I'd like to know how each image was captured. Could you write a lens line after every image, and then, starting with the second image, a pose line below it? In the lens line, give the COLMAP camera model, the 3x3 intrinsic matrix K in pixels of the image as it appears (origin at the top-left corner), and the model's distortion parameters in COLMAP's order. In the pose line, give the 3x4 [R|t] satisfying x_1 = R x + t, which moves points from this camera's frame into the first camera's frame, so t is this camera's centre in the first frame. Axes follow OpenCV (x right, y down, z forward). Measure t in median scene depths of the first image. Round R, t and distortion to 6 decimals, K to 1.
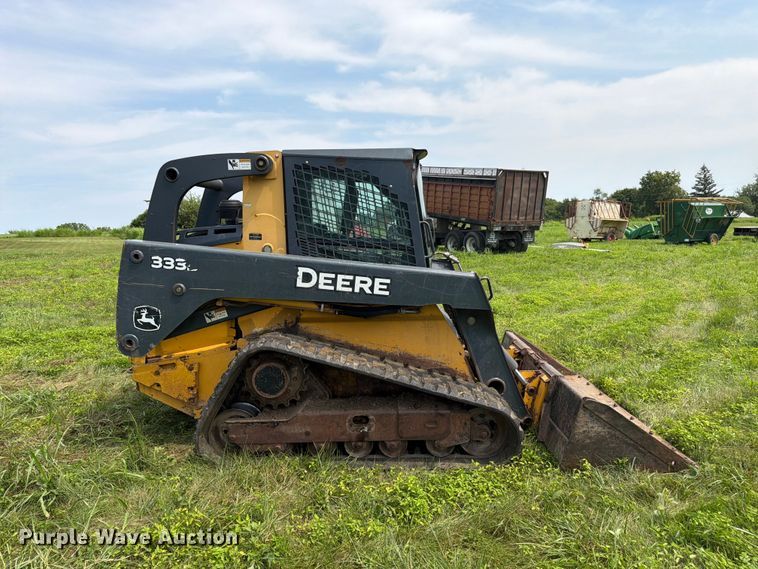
lens RADIAL K [[540.3, 0, 383.3], [0, 540.3, 285.3], [0, 0, 1]] dist [0.115981, -0.160880]
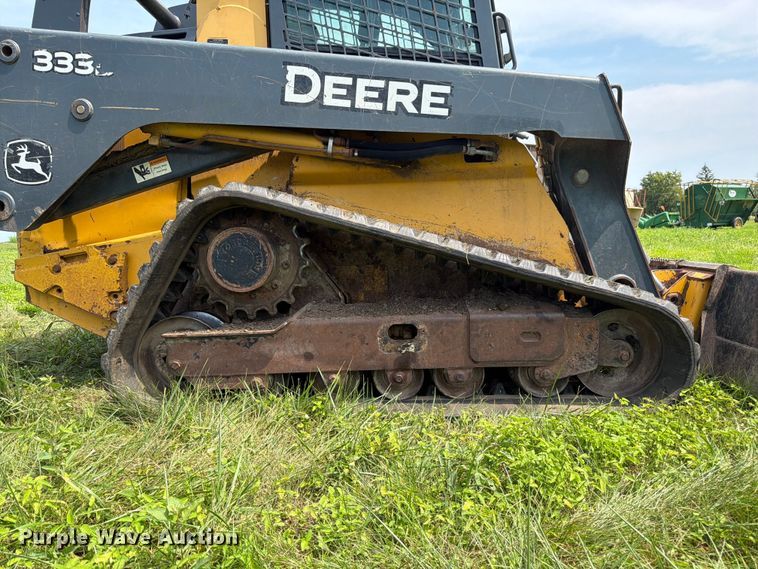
lens RADIAL K [[546.0, 0, 378.0], [0, 546.0, 285.3], [0, 0, 1]] dist [0.042767, -0.063015]
pose [[0.999893, -0.013597, -0.005416, -0.062006], [0.013495, 0.999739, -0.018455, 0.205326], [0.005666, 0.018380, 0.999815, 0.427297]]
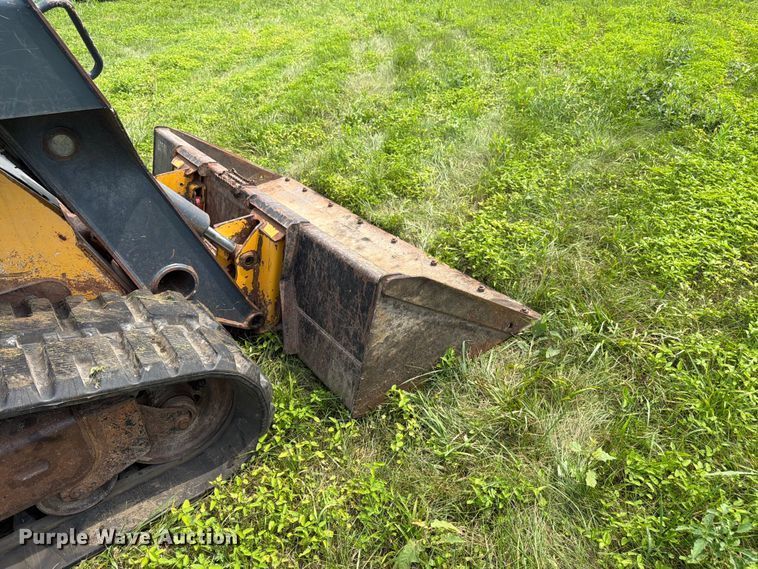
lens RADIAL K [[545.6, 0, 380.1], [0, 545.6, 285.6], [0, 0, 1]] dist [0.073546, -0.128572]
pose [[0.809588, -0.326862, 0.487574, 0.133161], [0.101596, 0.896111, 0.432045, 0.014366], [-0.578139, -0.300243, 0.758689, 0.614390]]
